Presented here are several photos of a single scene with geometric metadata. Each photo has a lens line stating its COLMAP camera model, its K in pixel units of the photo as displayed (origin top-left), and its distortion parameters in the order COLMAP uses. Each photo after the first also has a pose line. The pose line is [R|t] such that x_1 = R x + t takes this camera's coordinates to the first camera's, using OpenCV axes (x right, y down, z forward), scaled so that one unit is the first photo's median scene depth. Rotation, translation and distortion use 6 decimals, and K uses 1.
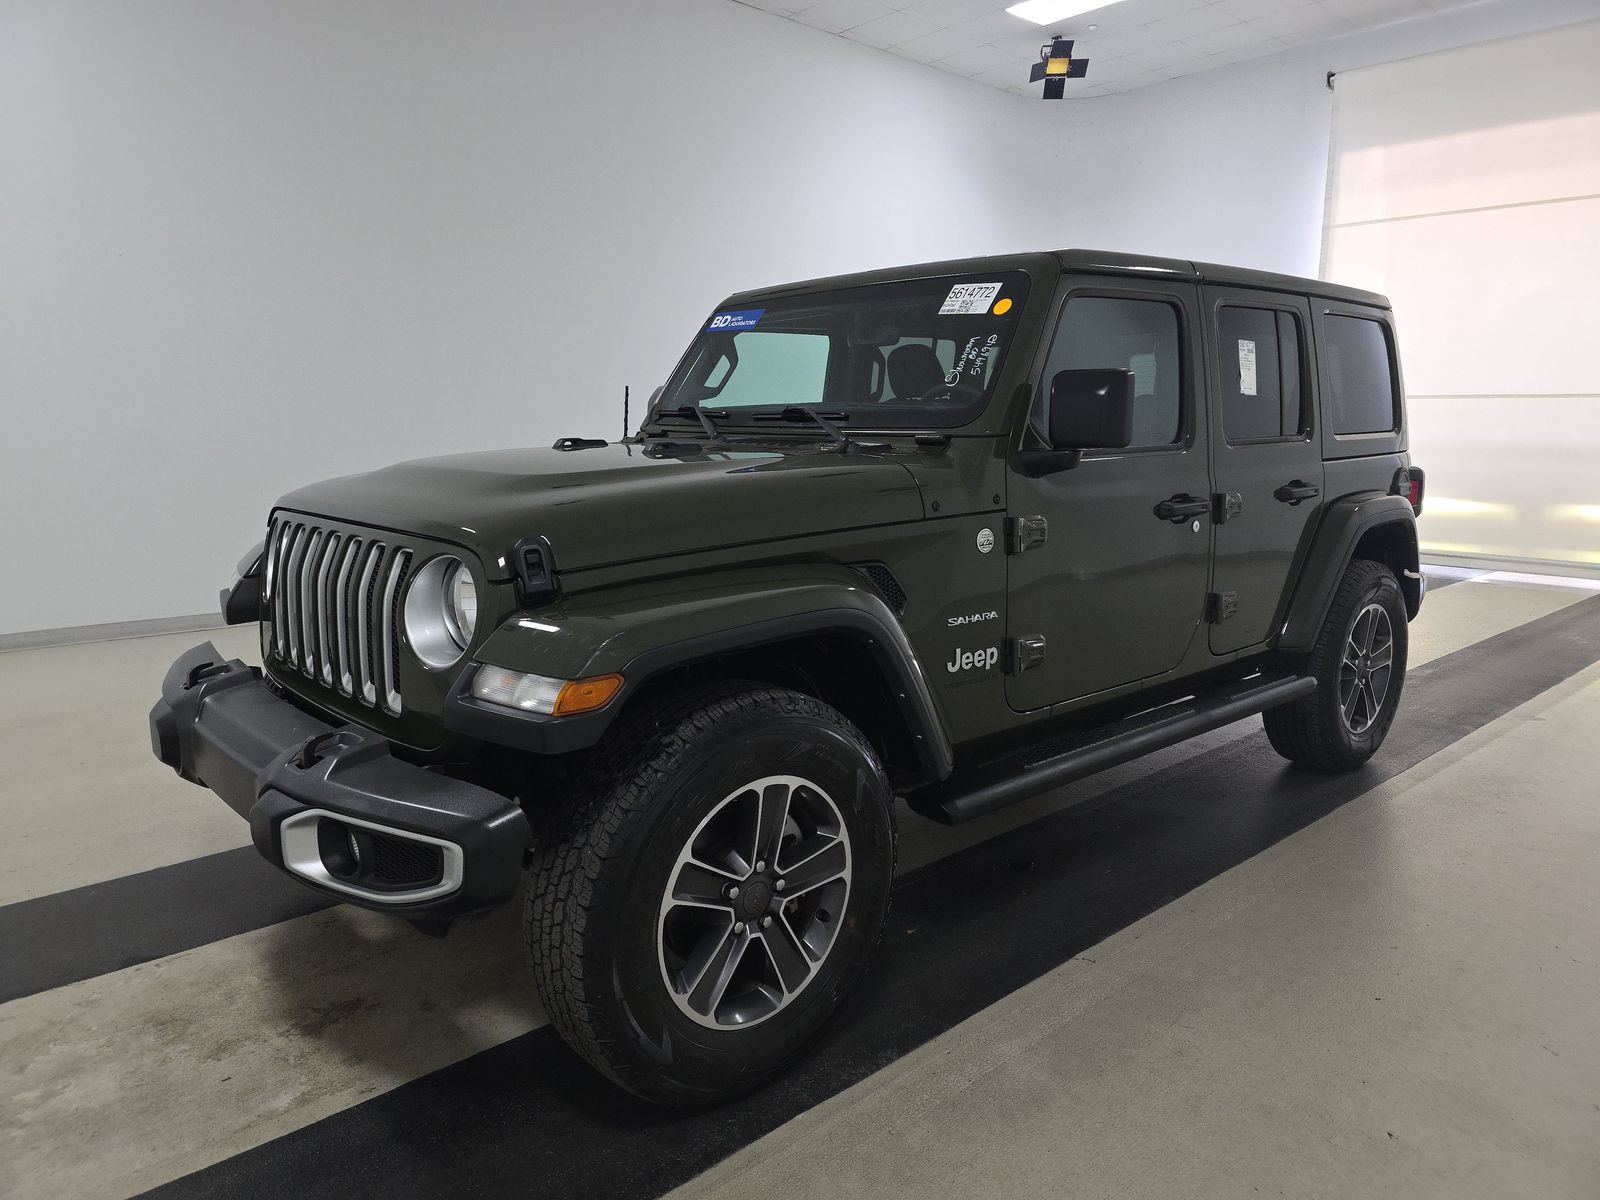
lens RADIAL K [[1055.4, 0, 800.0], [0, 1055.4, 600.0], [0, 0, 1]] dist [0.002649, -0.019418]
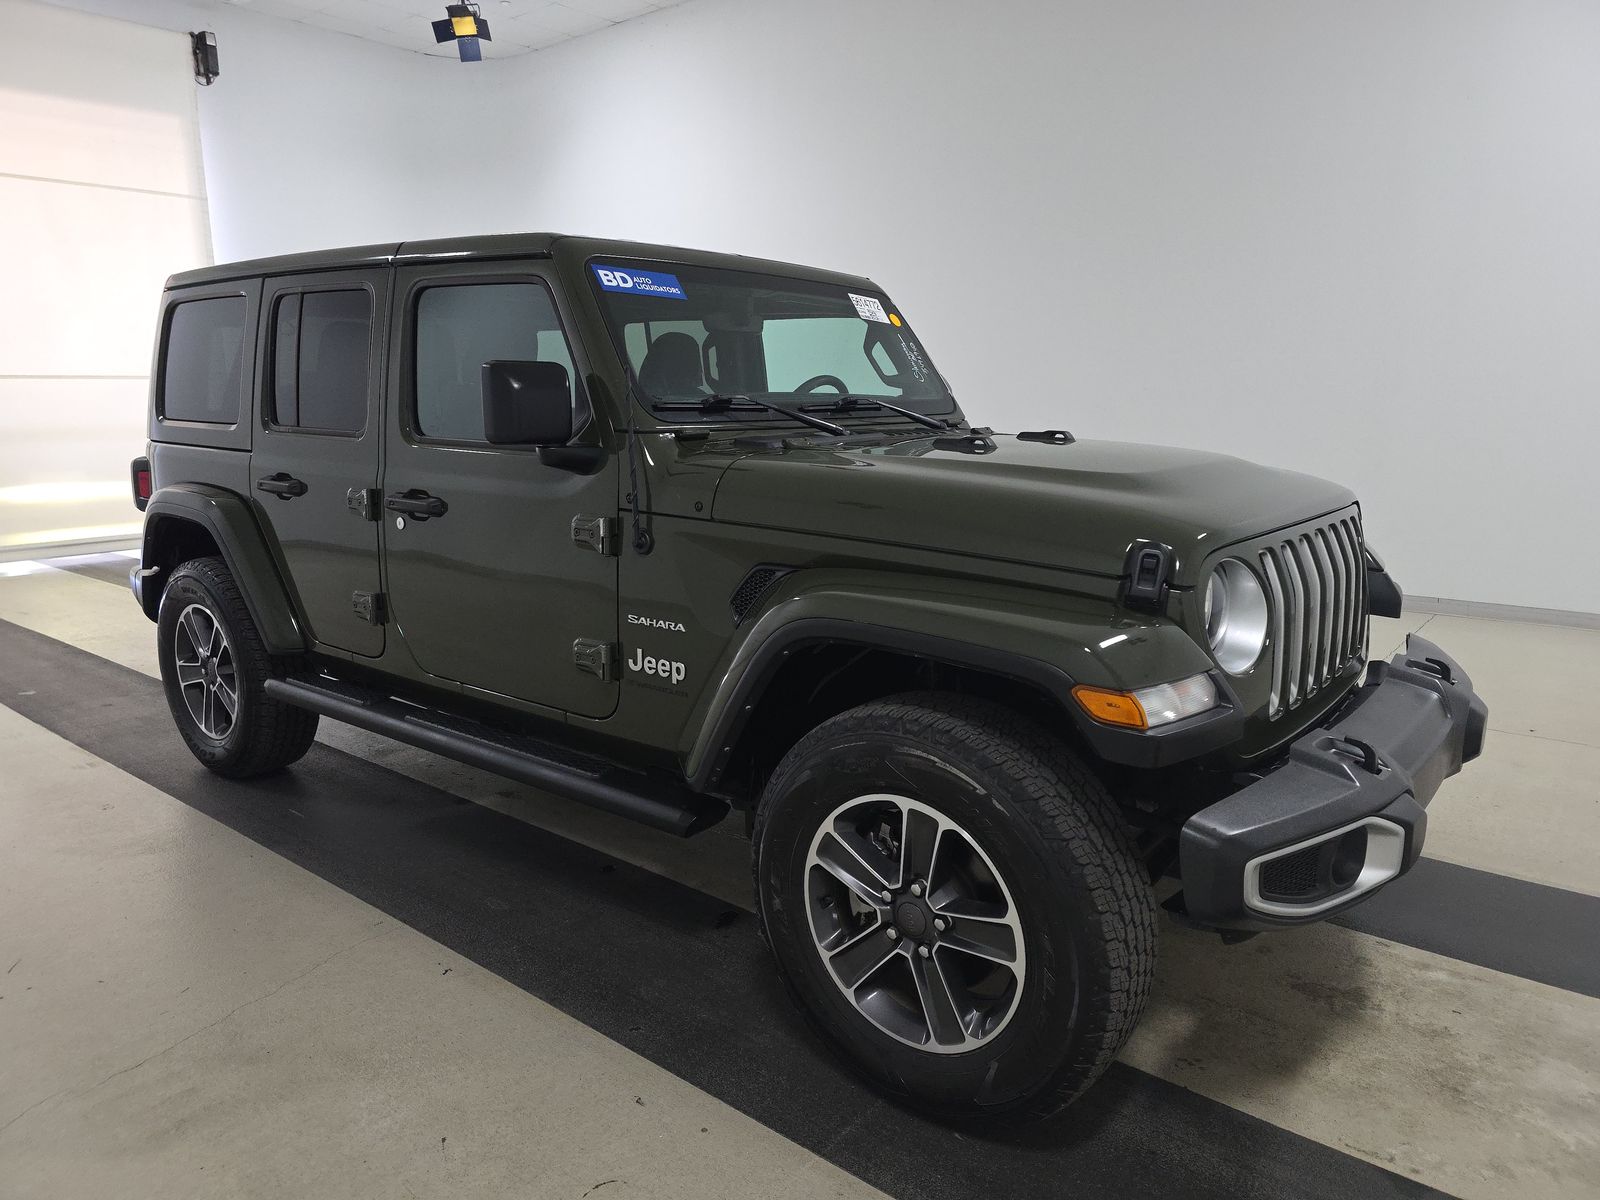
lens RADIAL K [[1055.4, 0, 800.0], [0, 1055.4, 600.0], [0, 0, 1]] dist [0.002649, -0.019418]
pose [[-0.115393, -0.189664, 0.975045, -1.291932], [0.183439, 0.960649, 0.208573, -0.278763], [-0.976235, 0.202929, -0.076061, 1.478465]]
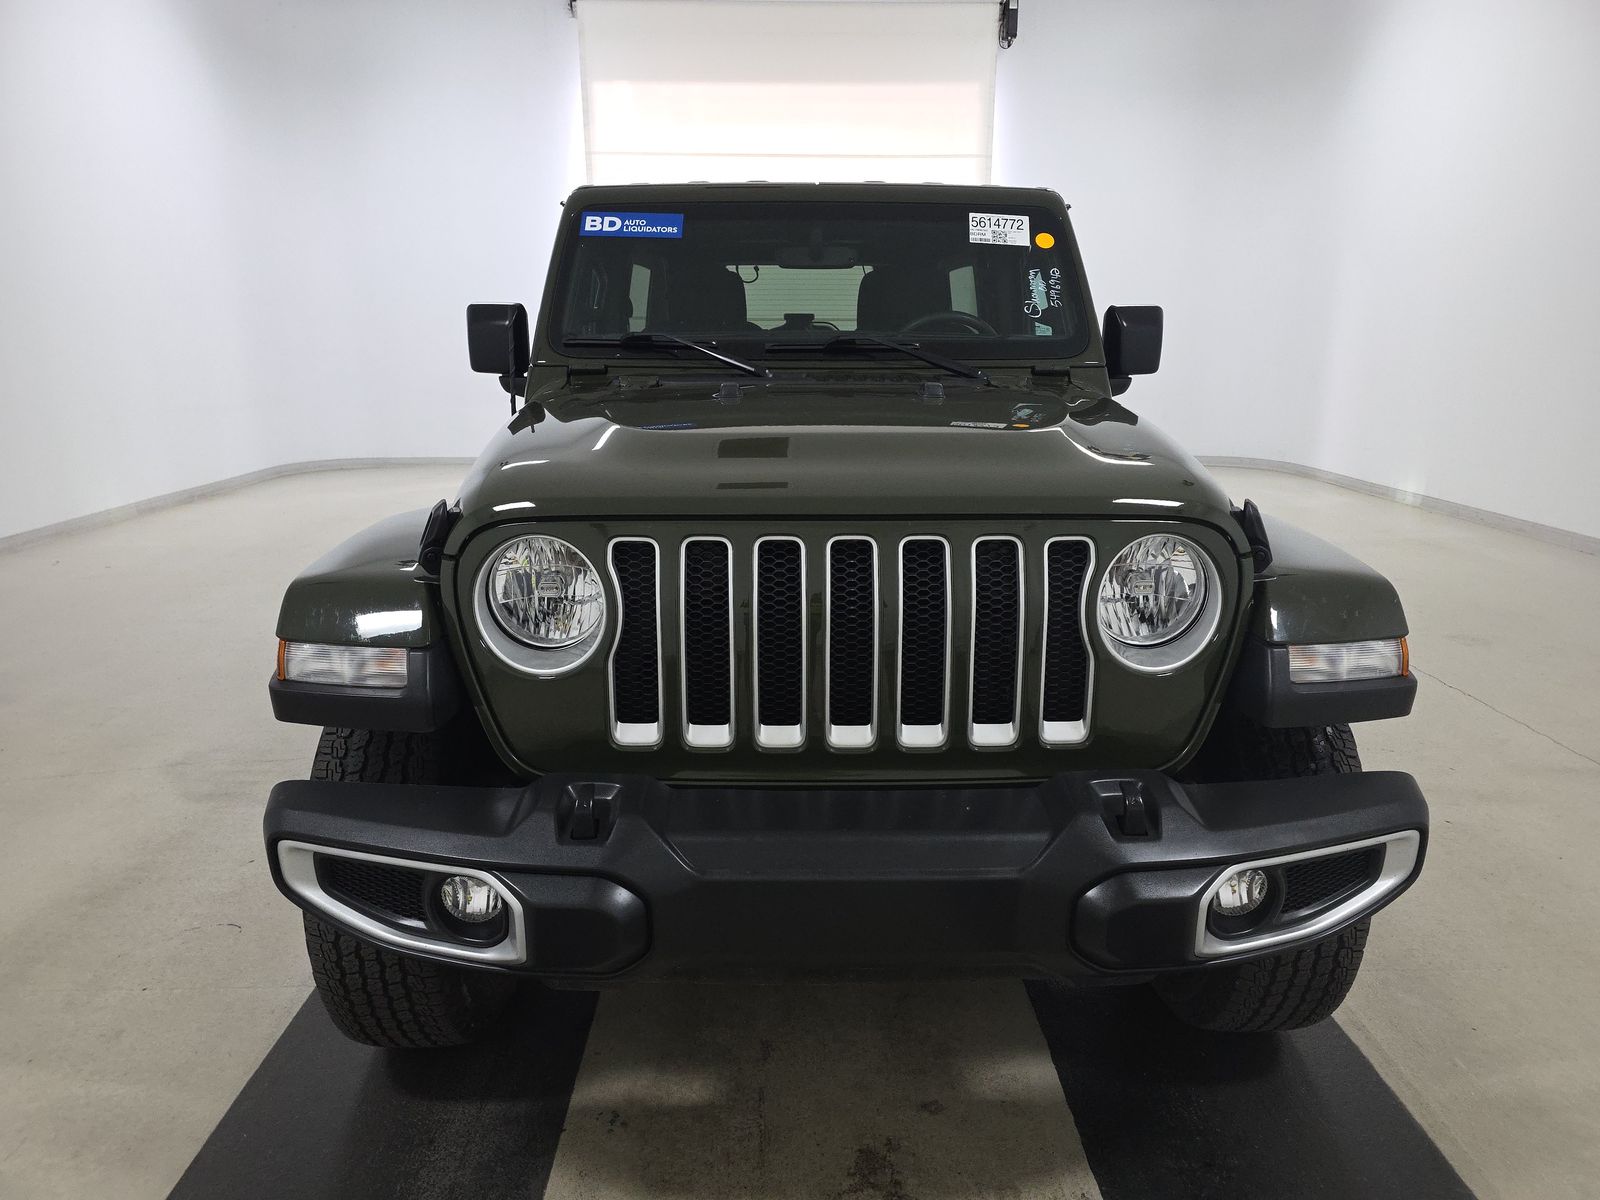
lens RADIAL K [[1066.0, 0, 893.5], [0, 1066.0, 575.7], [0, 0, 1]] dist [0.040526, -0.000535]
pose [[0.674422, -0.166351, 0.719363, -0.884023], [0.133291, 0.985712, 0.102980, -0.092674], [-0.726215, 0.026432, 0.686959, 0.457670]]
